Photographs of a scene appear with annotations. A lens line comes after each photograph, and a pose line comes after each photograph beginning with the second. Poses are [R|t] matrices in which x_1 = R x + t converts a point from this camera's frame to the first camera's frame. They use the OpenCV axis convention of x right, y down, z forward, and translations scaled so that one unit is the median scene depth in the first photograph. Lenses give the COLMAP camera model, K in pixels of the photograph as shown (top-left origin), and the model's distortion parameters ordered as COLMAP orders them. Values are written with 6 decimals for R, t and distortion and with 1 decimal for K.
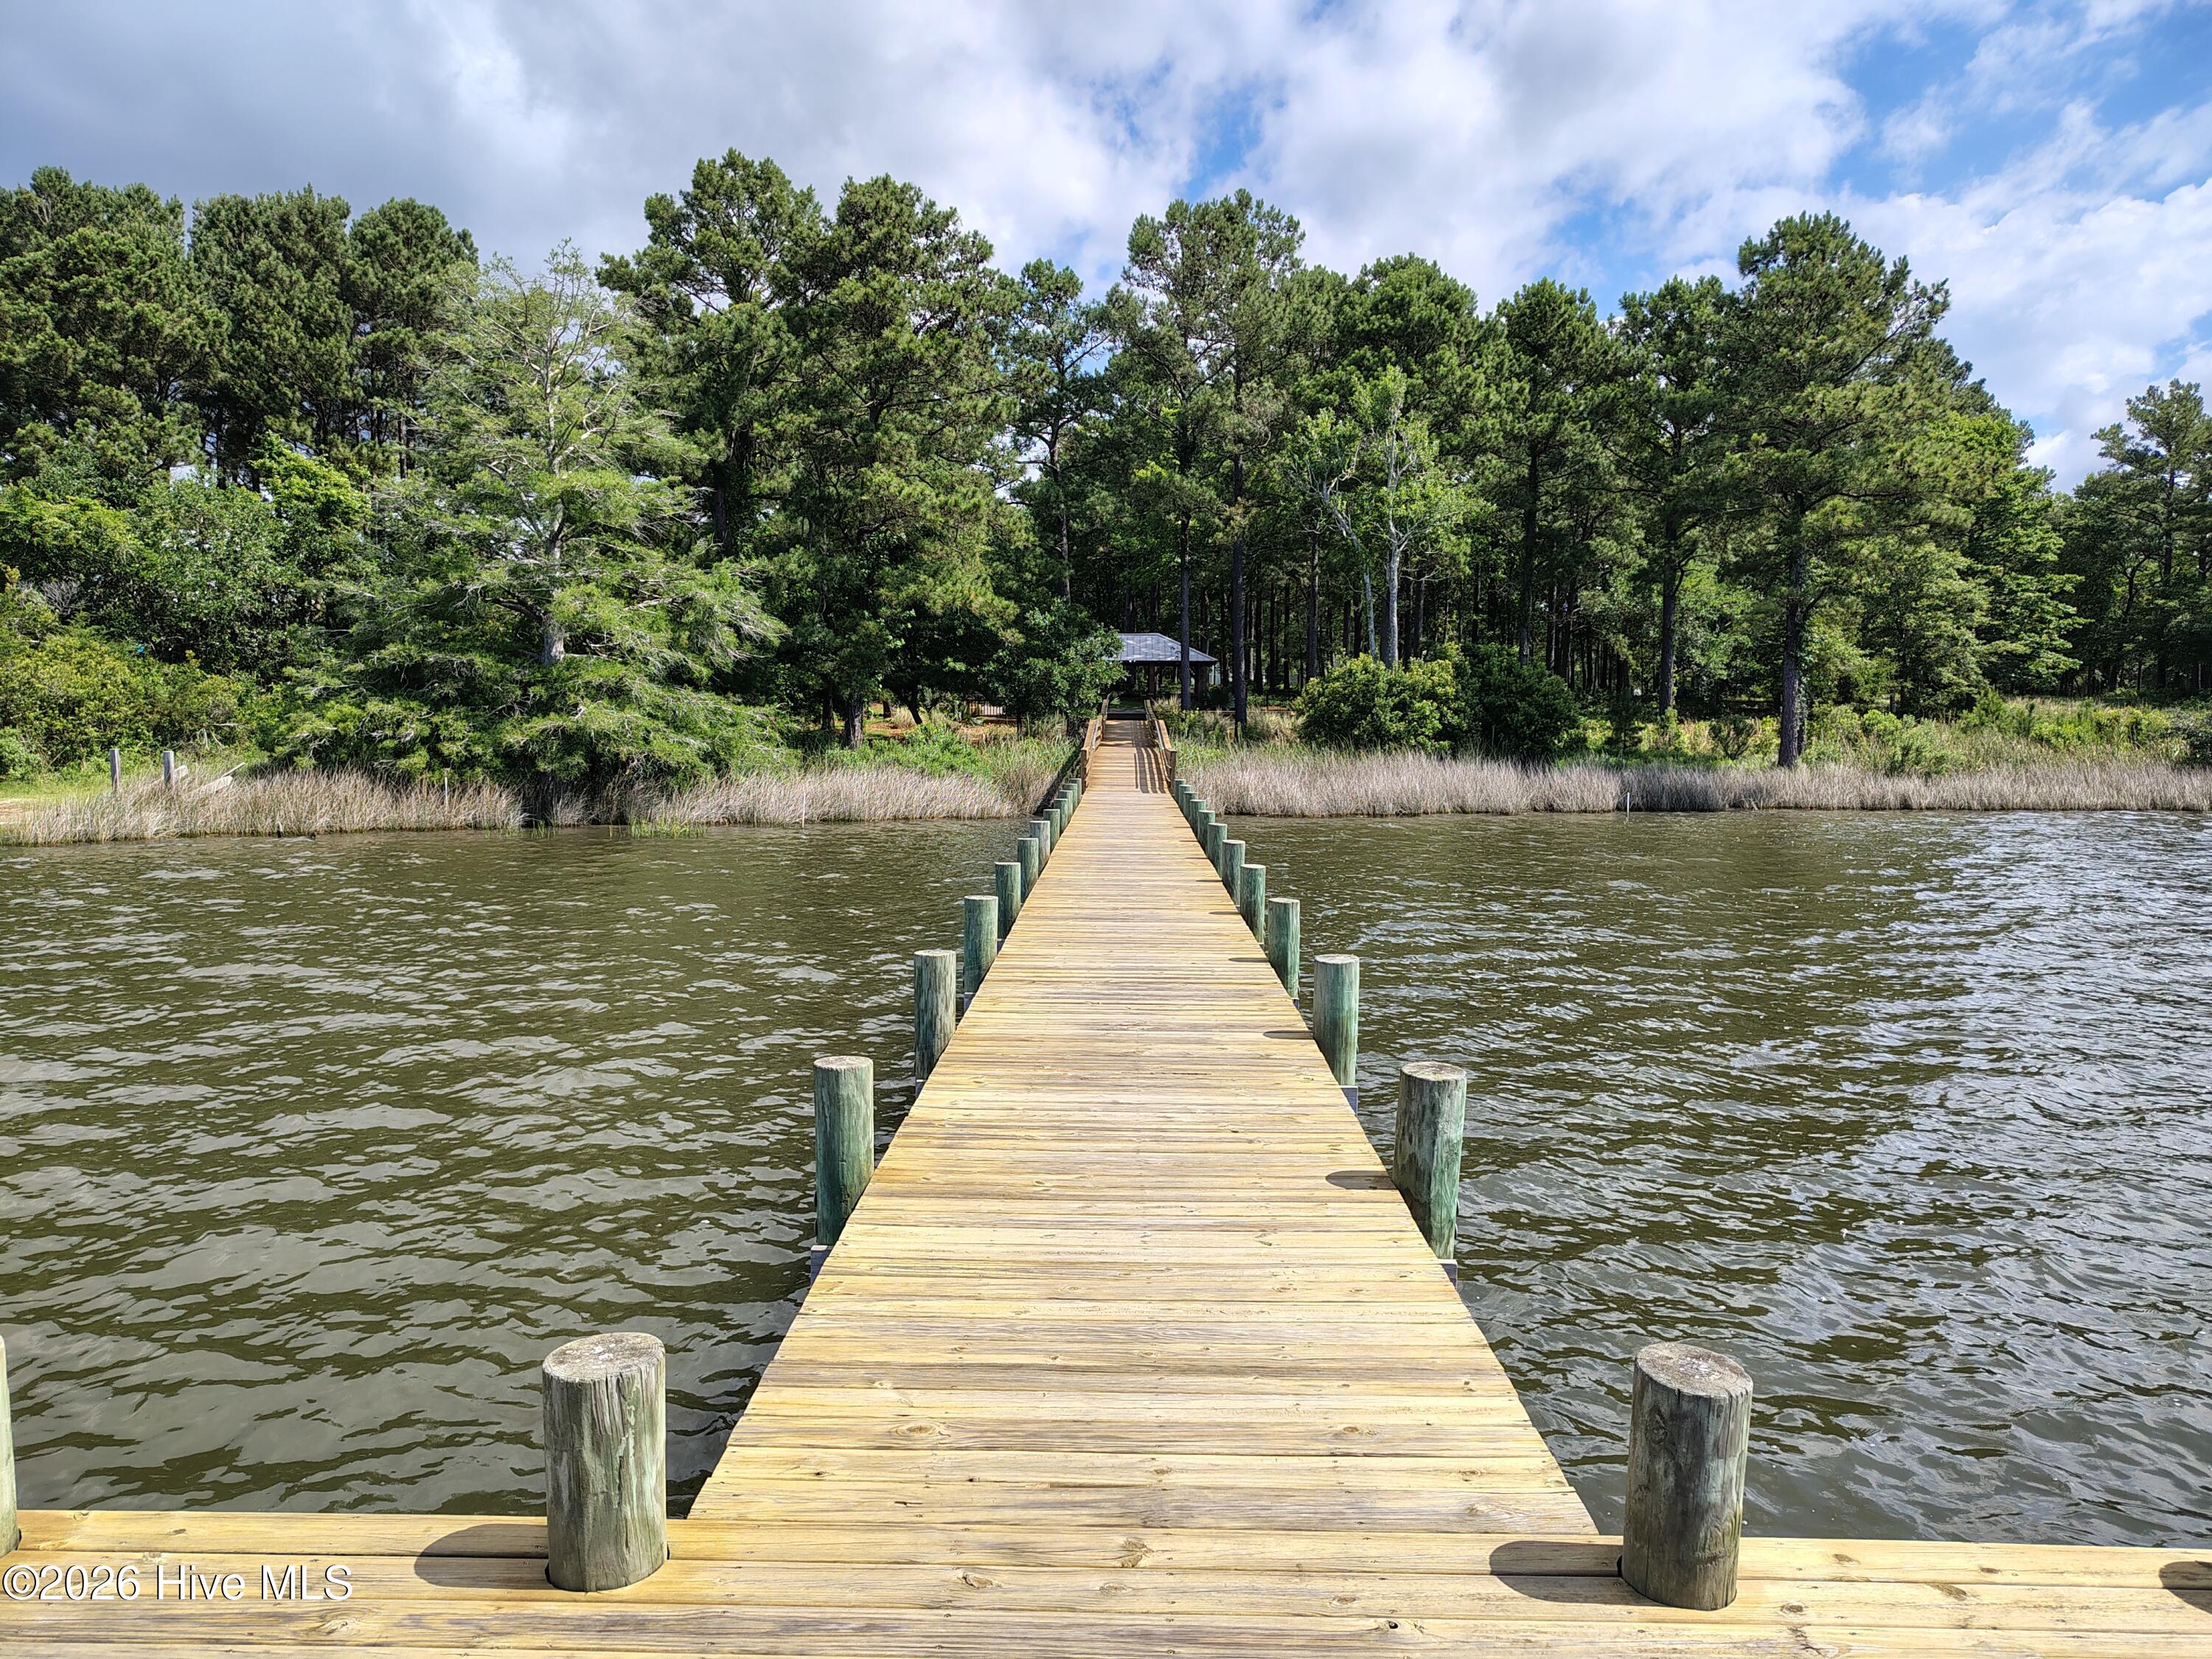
lens RADIAL K [[1522.7, 0, 1105.2], [0, 1522.7, 833.2], [0, 0, 1]] dist [0.053310, -0.066620]
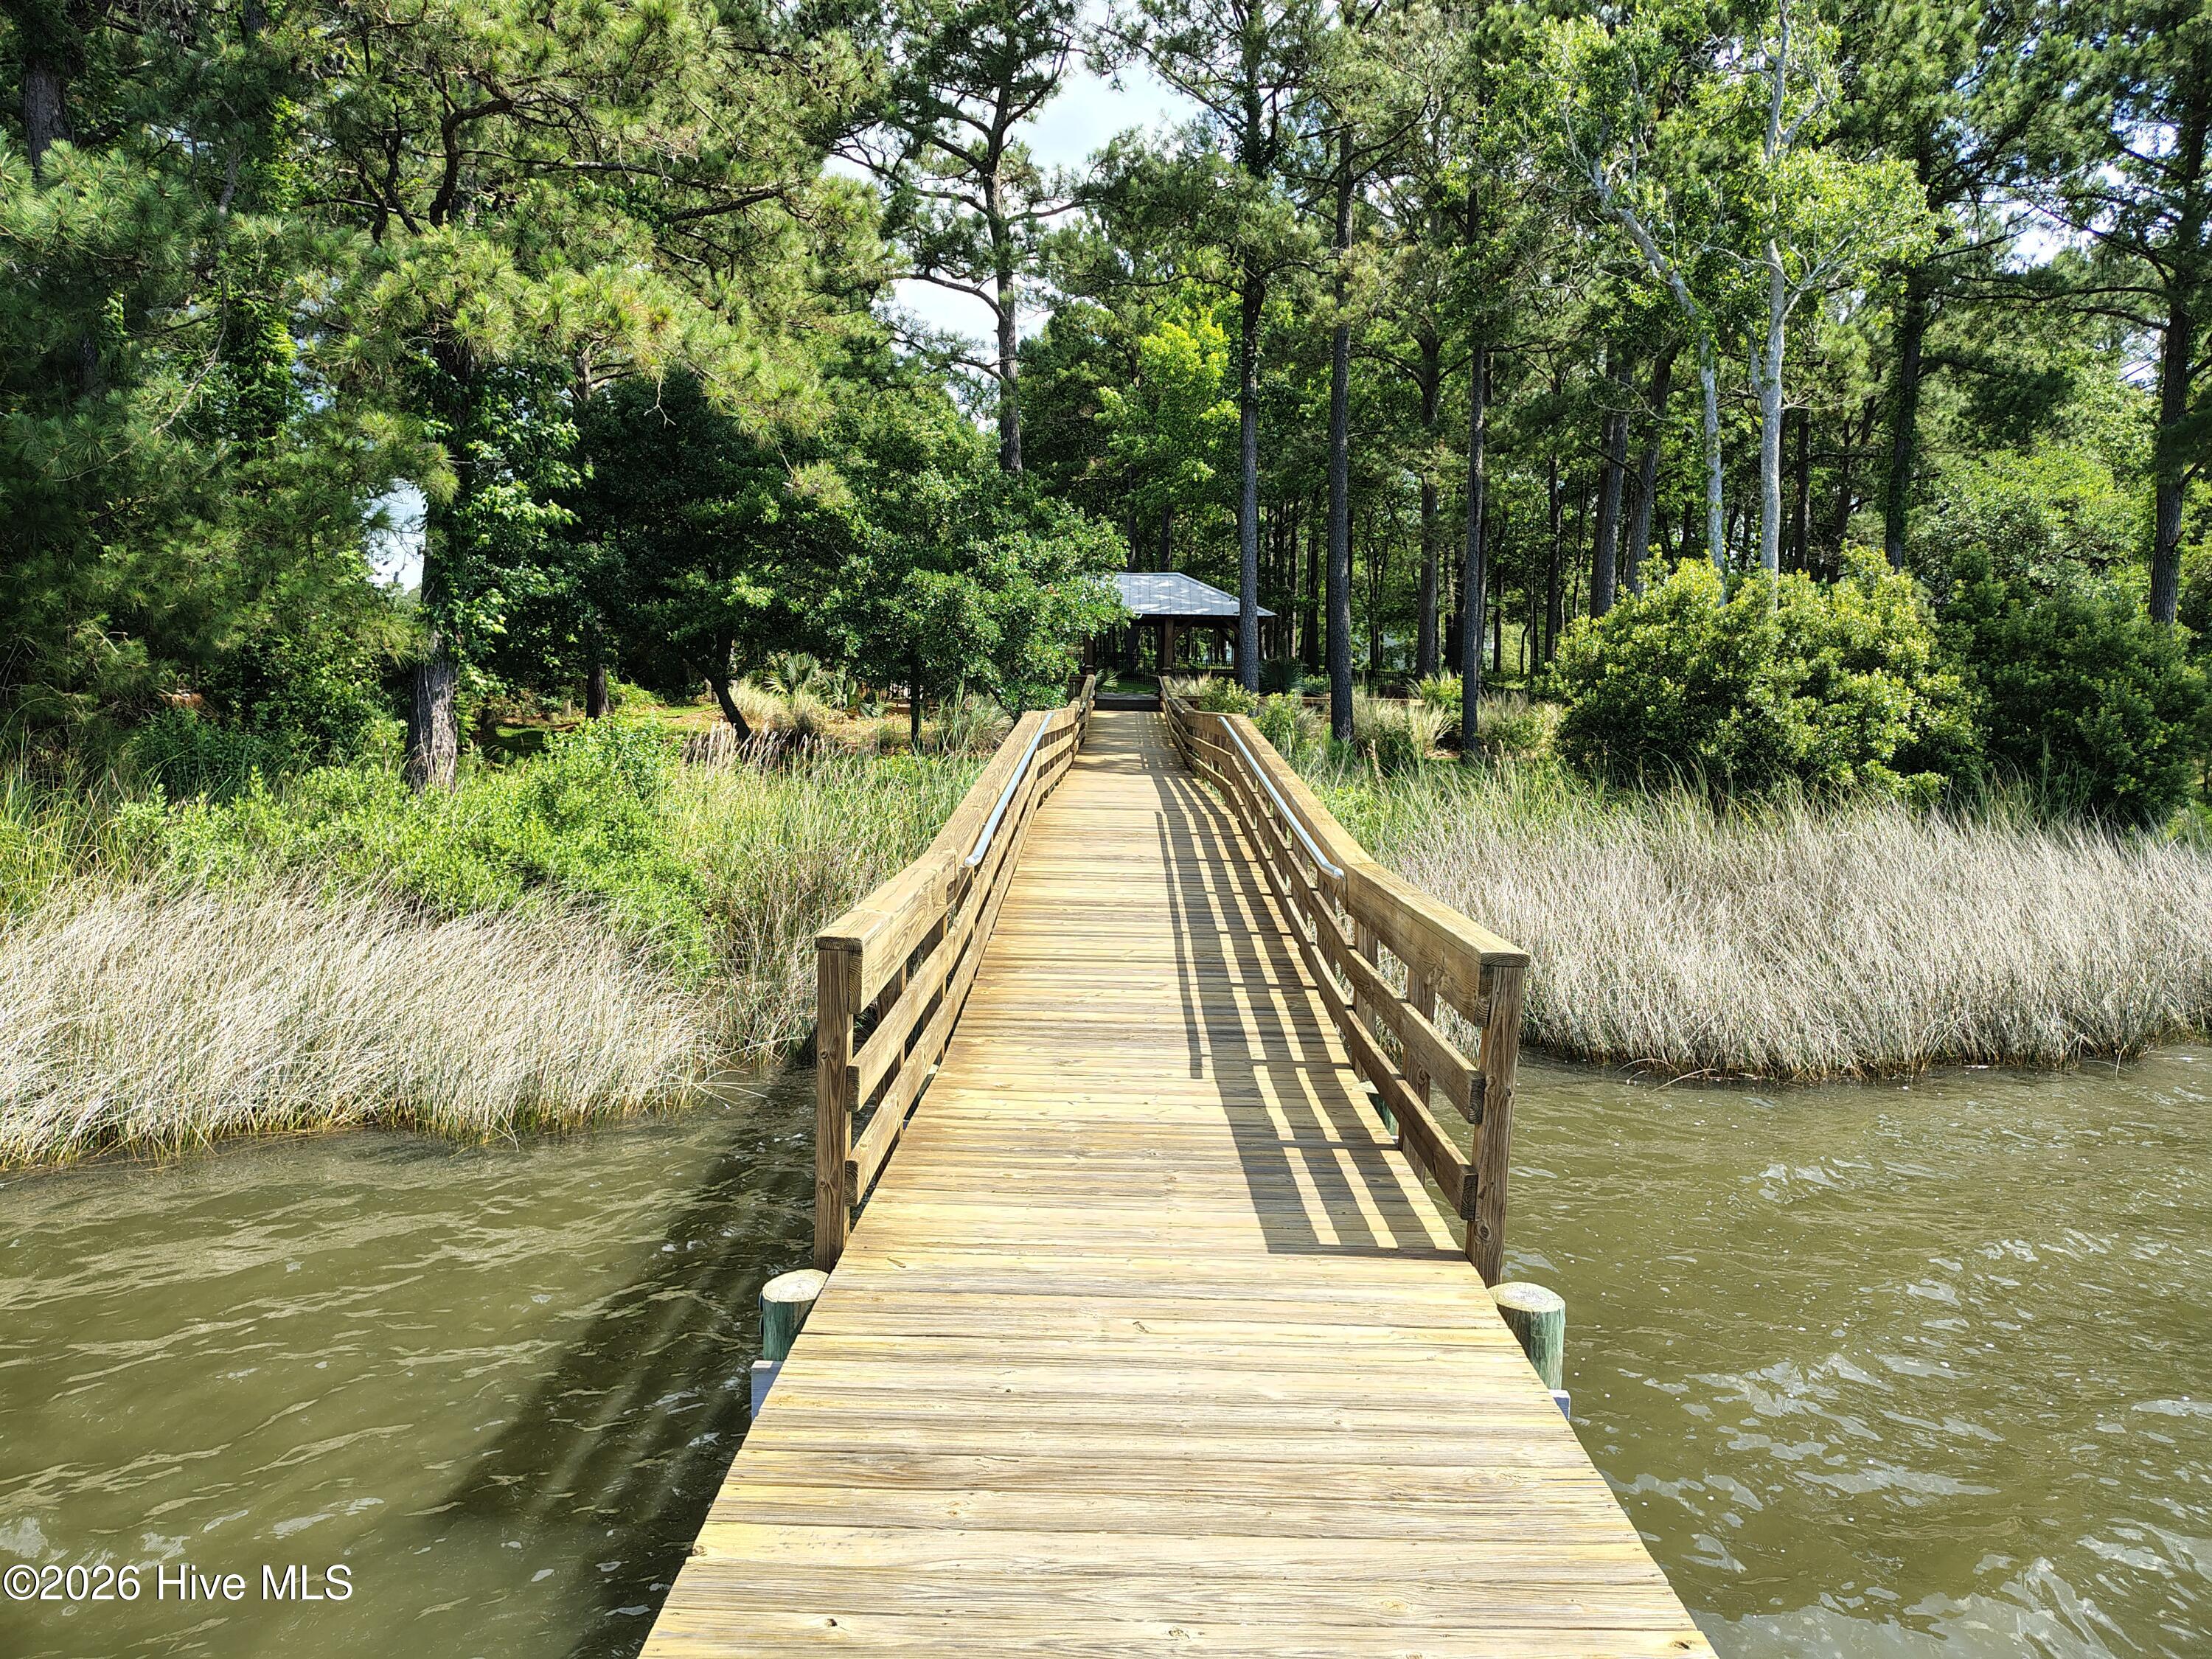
lens RADIAL K [[1522.7, 0, 1105.2], [0, 1522.7, 833.2], [0, 0, 1]] dist [0.053310, -0.066620]
pose [[0.999934, 0.011314, 0.002153, 0.006239], [-0.011328, 0.999913, 0.006762, -0.041878], [-0.002076, -0.006786, 0.999975, 0.557048]]
